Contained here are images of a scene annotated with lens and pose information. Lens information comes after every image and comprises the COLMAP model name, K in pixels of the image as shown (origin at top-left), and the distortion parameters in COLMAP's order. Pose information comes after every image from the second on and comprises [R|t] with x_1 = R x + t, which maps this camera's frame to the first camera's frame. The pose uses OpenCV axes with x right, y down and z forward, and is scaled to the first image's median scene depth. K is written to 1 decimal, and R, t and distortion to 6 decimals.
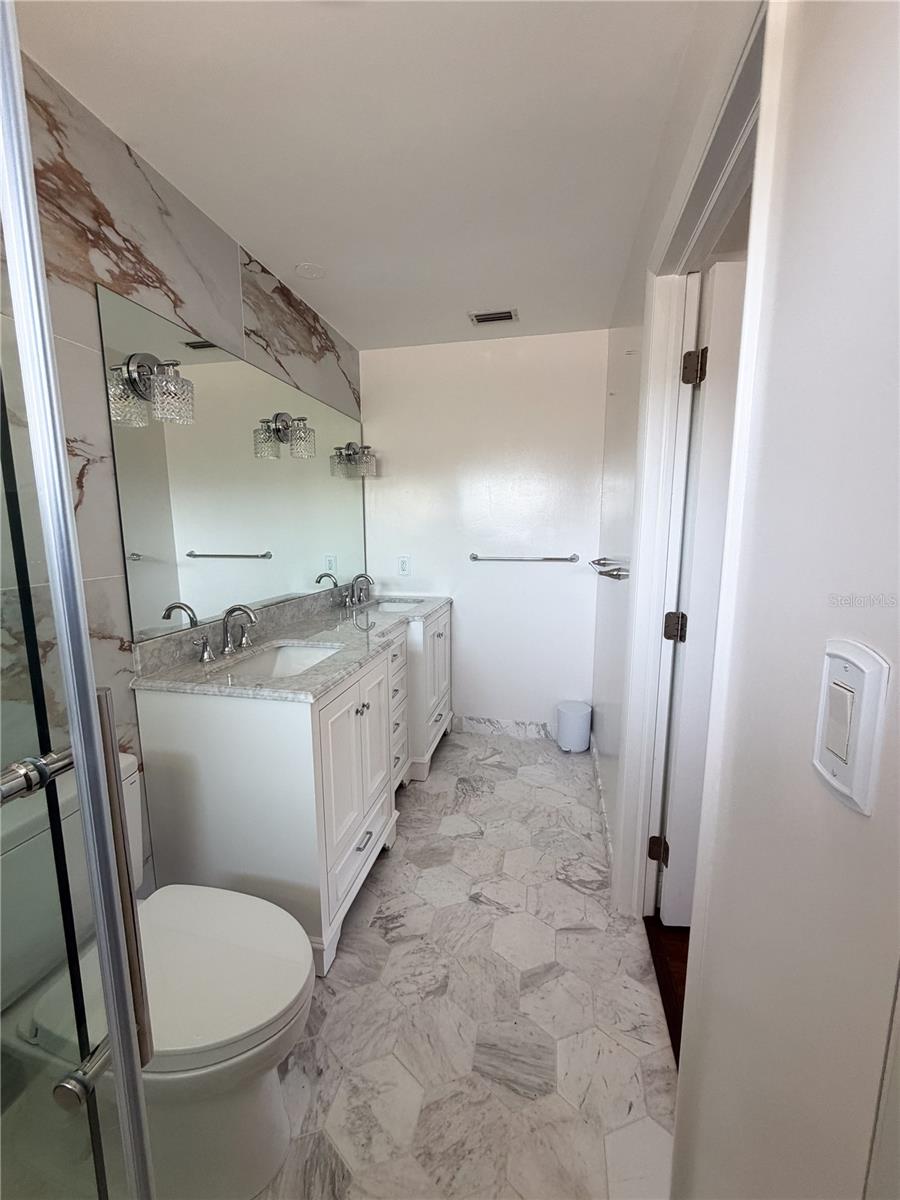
lens RADIAL K [[483.6, 0, 448.9], [0, 483.6, 599.4], [0, 0, 1]] dist [0.001834, 0.000124]
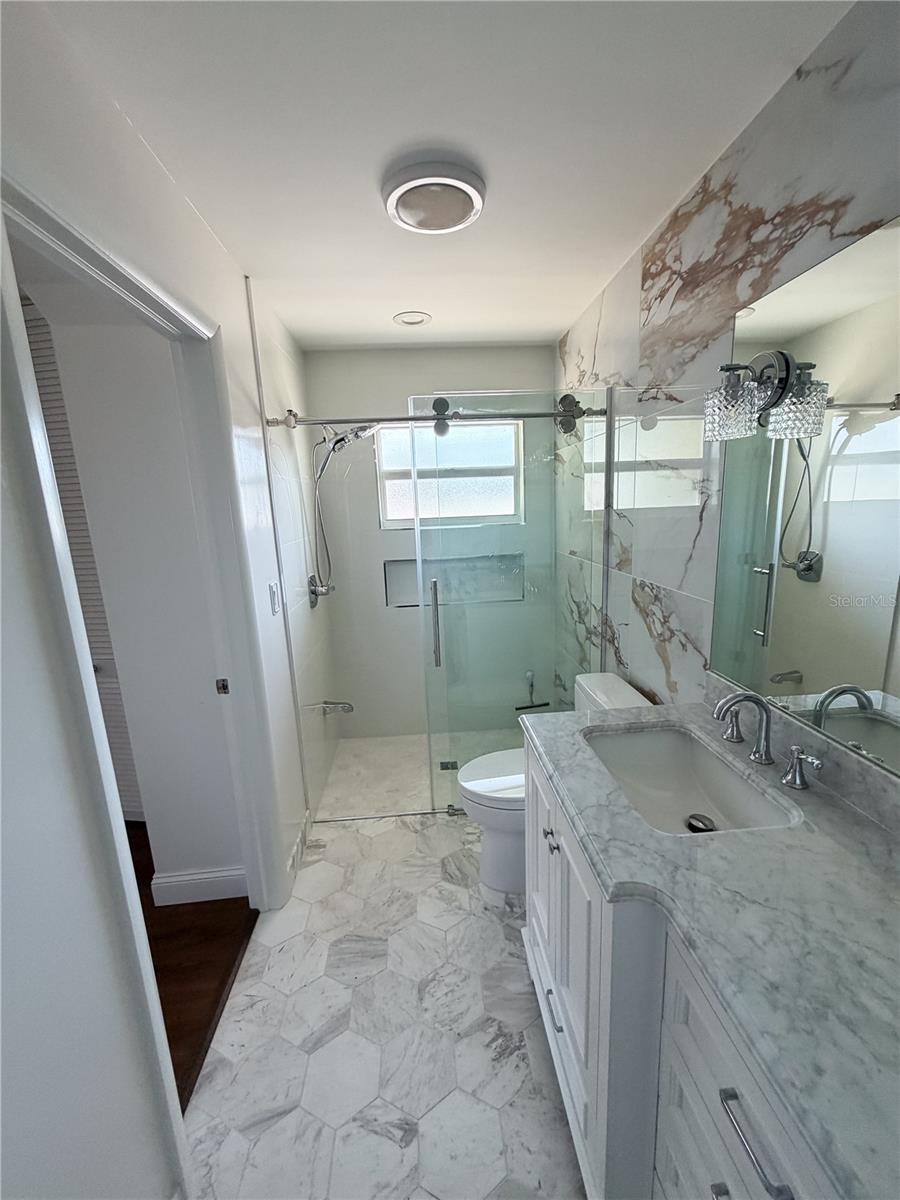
lens RADIAL K [[483.6, 0, 454.9], [0, 483.6, 602.0], [0, 0, 1]] dist [0.001834, 0.000124]
pose [[-0.955533, 0.096922, -0.278502, 0.137960], [-0.003866, 0.940244, 0.340480, -0.395339], [0.294860, 0.326416, -0.898059, 1.738972]]
